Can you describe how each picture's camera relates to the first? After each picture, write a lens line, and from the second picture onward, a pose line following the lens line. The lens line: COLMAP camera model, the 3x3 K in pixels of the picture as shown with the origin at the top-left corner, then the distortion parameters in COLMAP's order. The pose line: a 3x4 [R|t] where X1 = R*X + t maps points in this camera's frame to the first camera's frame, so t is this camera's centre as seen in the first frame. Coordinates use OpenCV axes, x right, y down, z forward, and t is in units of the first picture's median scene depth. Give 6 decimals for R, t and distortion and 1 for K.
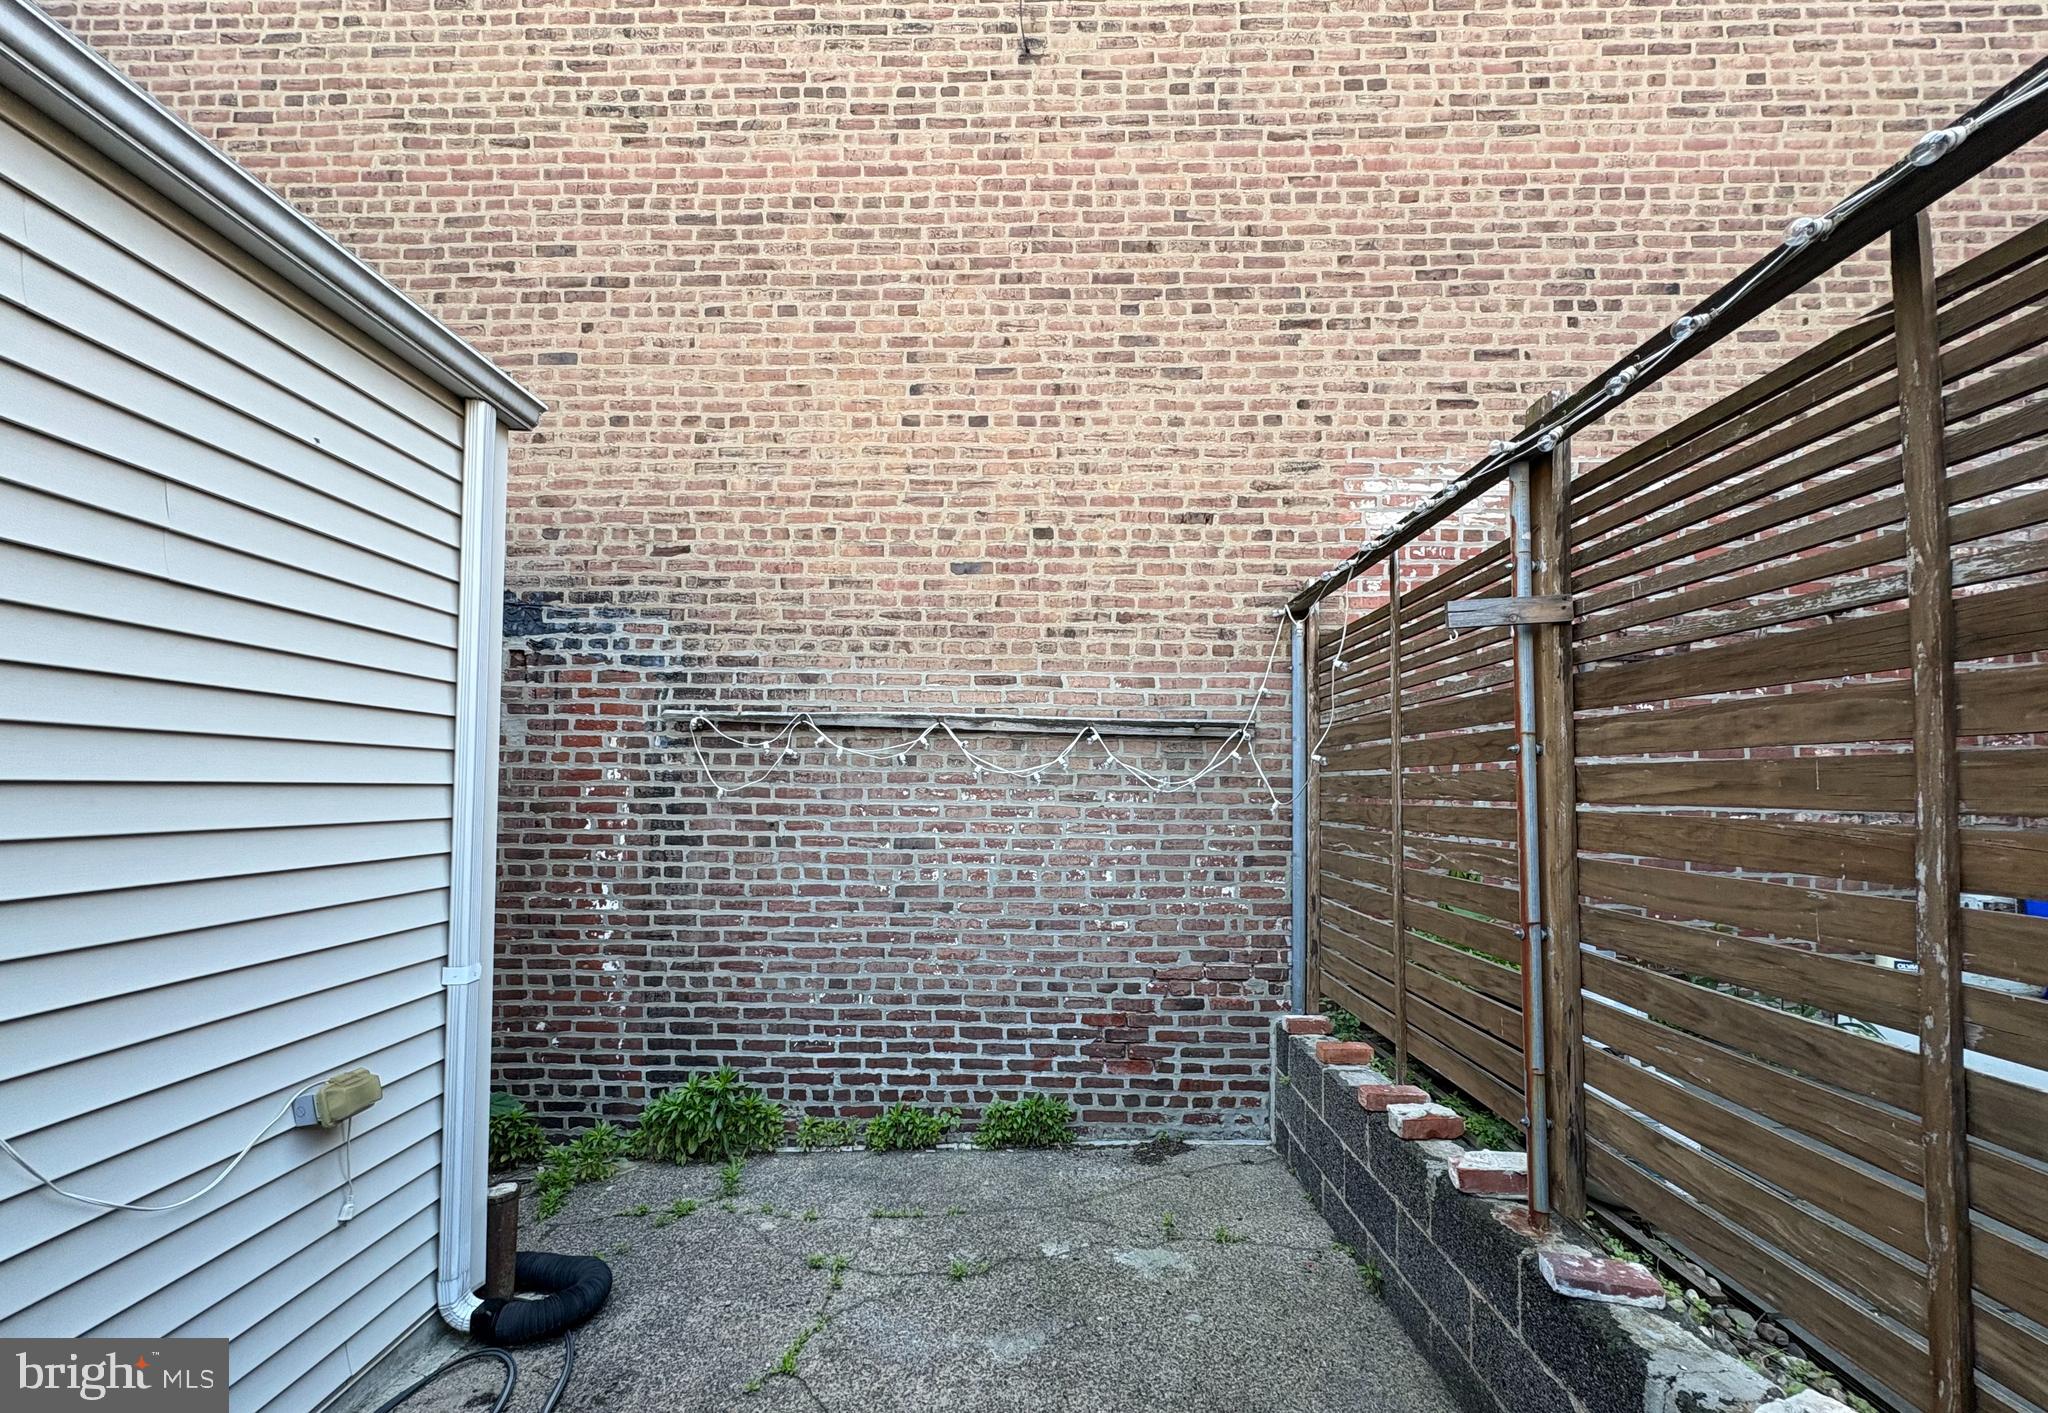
lens RADIAL K [[828.8, 0, 1008.0], [0, 828.8, 765.6], [0, 0, 1]] dist [0.004635, -0.000151]
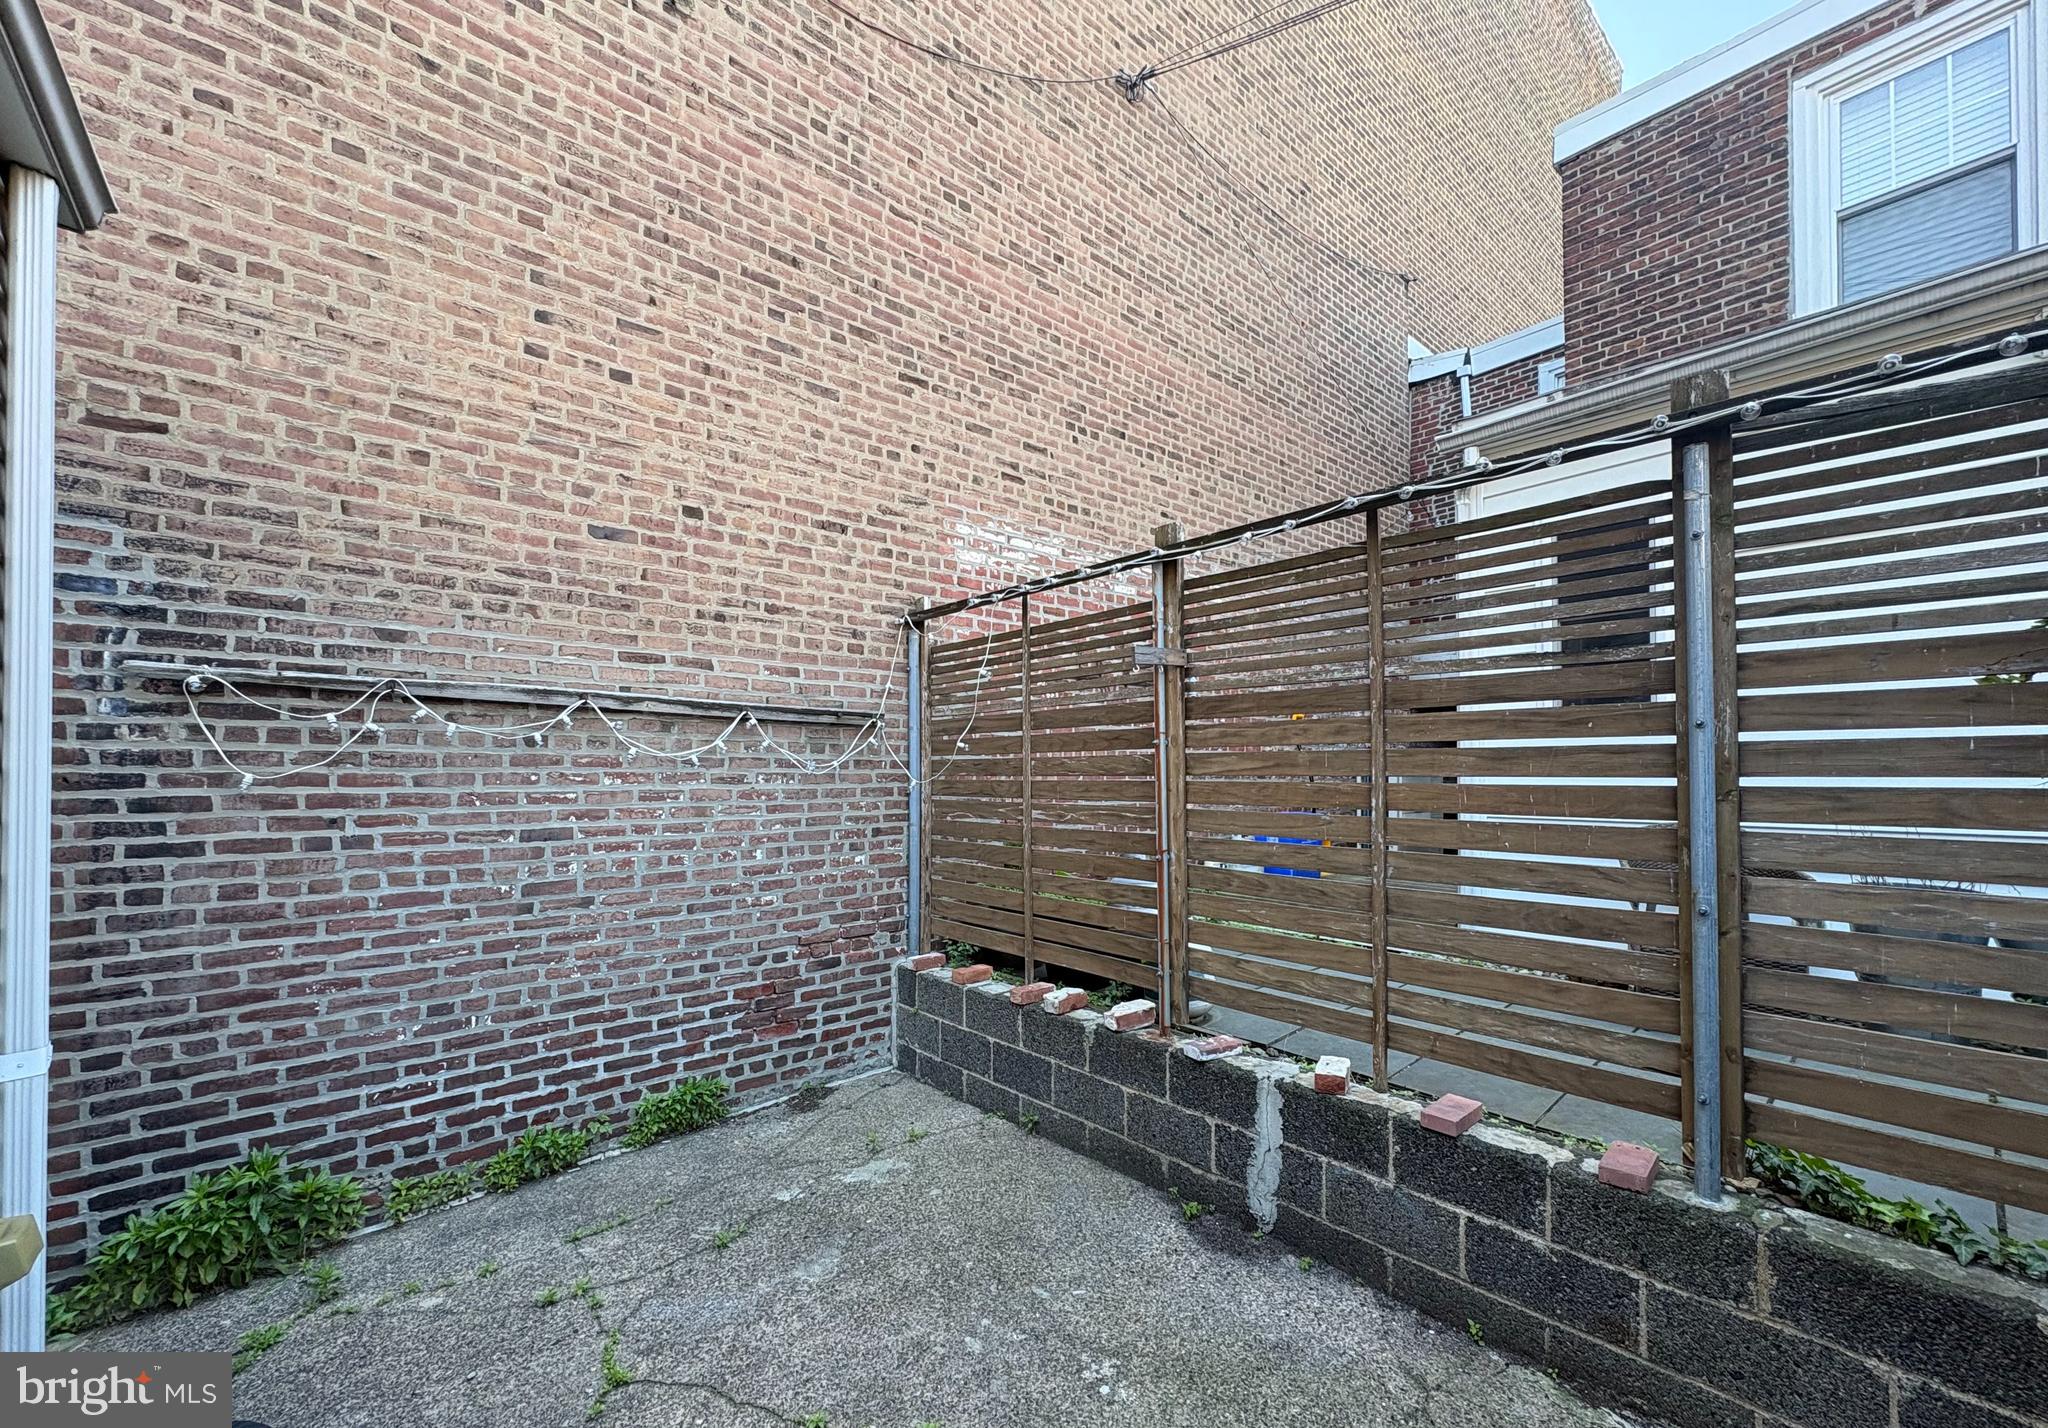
lens RADIAL K [[828.8, 0, 1035.4], [0, 828.8, 767.2], [0, 0, 1]] dist [0.004635, -0.000151]
pose [[0.735715, -0.004615, 0.677276, -0.329489], [-0.010189, 0.999788, 0.017881, 0.000638], [-0.677215, -0.020056, 0.735512, -0.005941]]
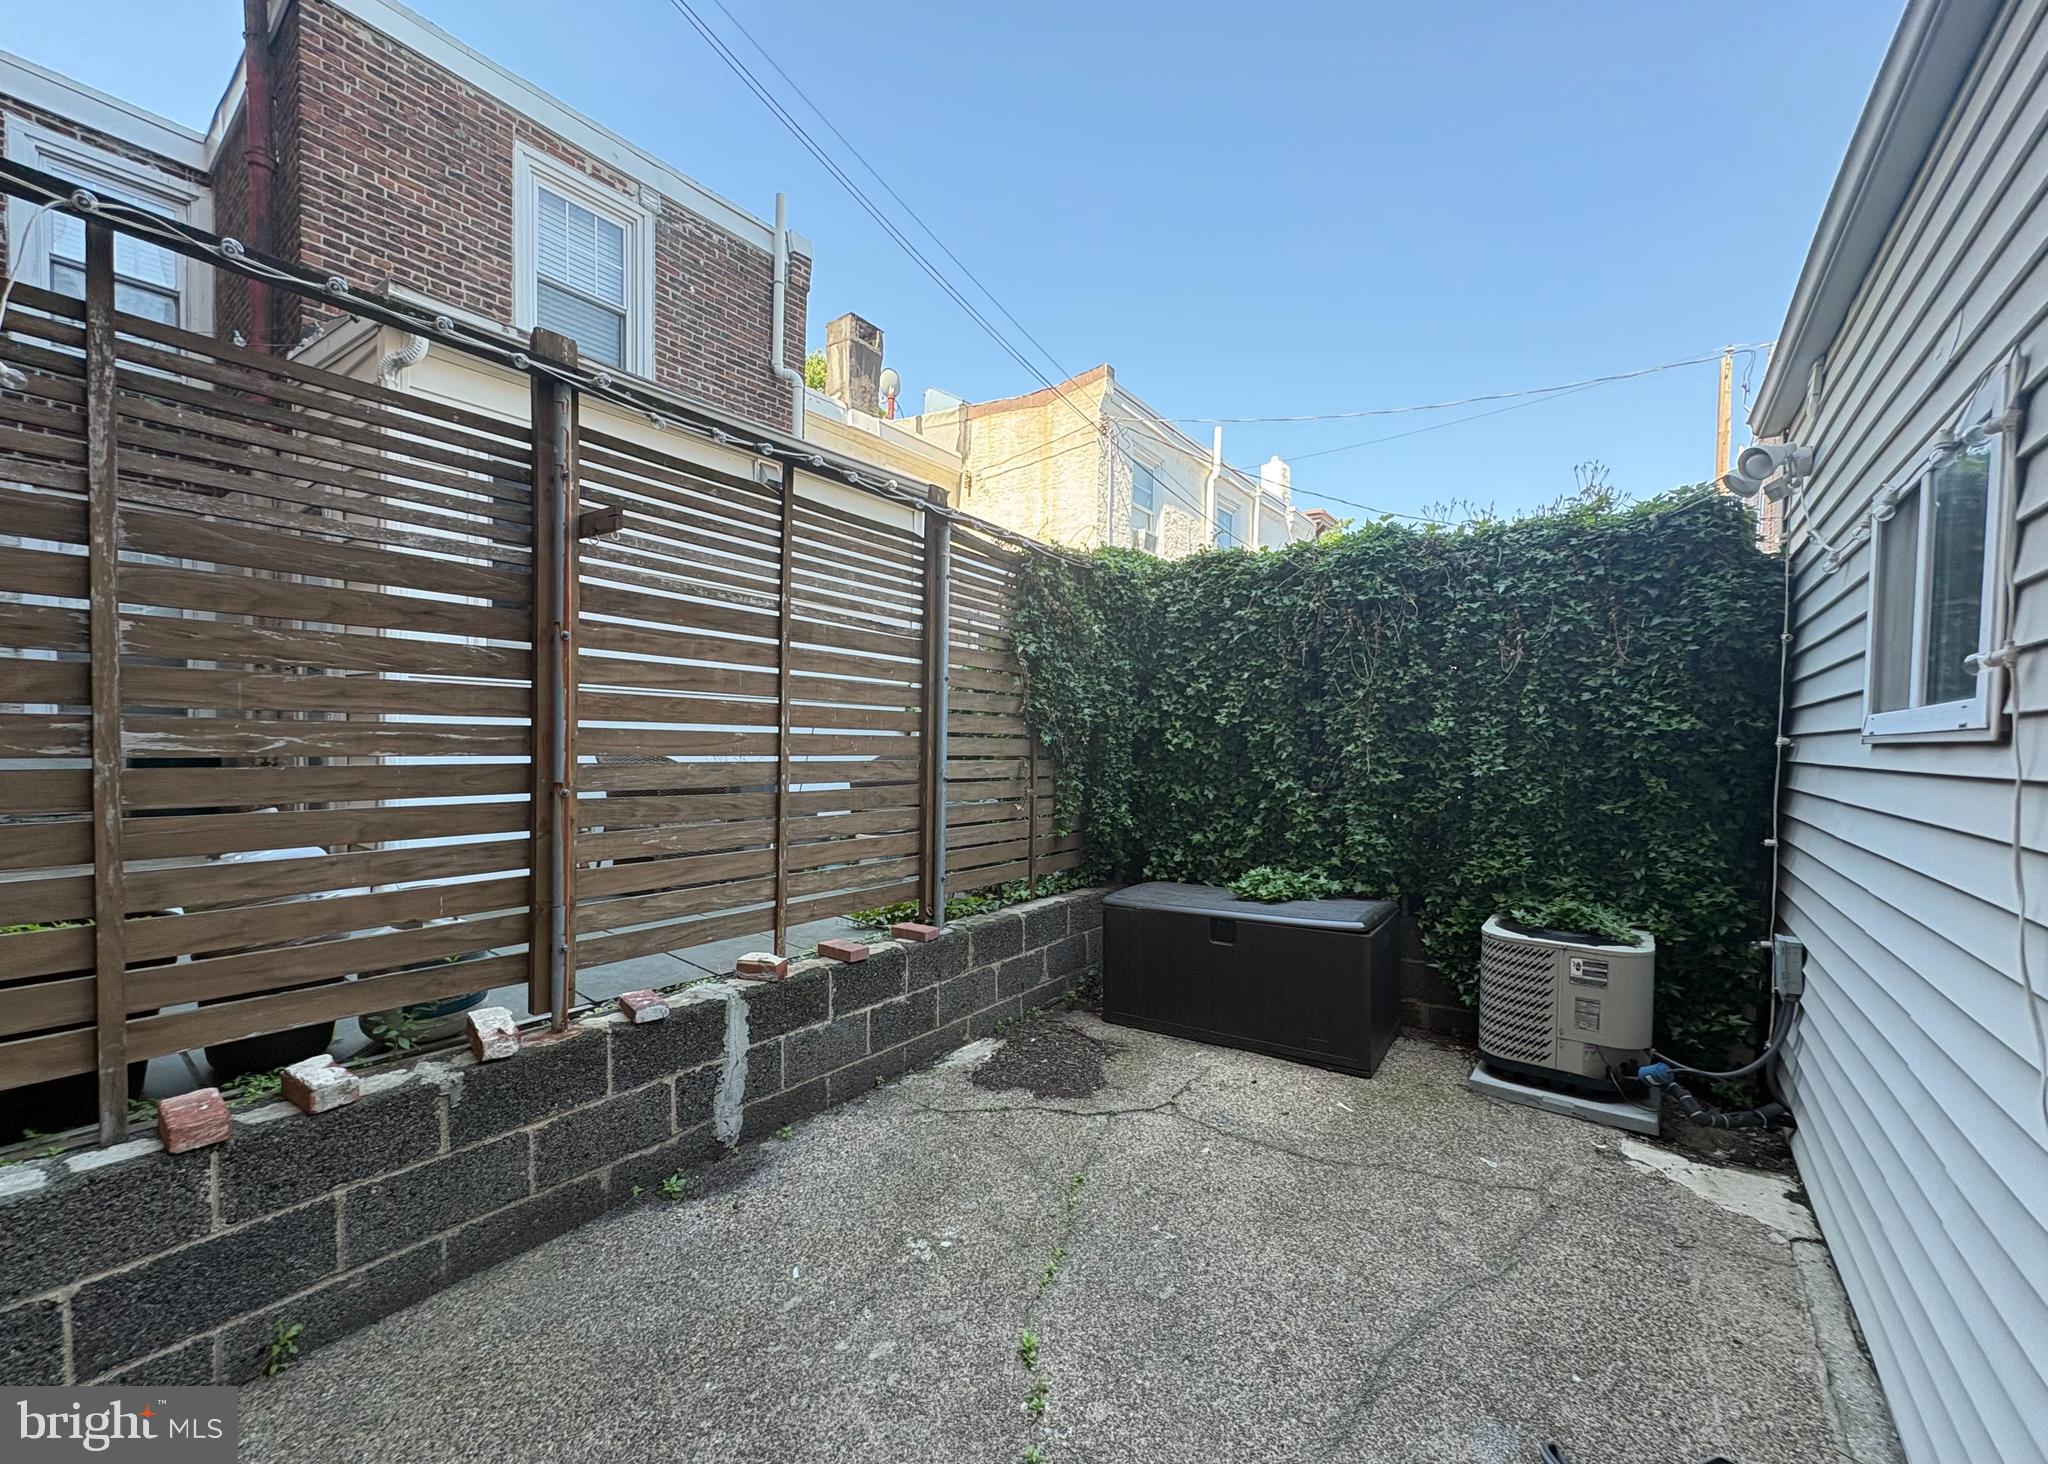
lens RADIAL K [[828.6, 0, 1020.6], [0, 828.6, 763.9], [0, 0, 1]] dist [-0.000690, -0.000140]
pose [[-0.817931, -0.040766, 0.573870, -0.302963], [-0.042777, 0.999035, 0.009999, 0.062699], [-0.573724, -0.016370, -0.818885, 0.823941]]
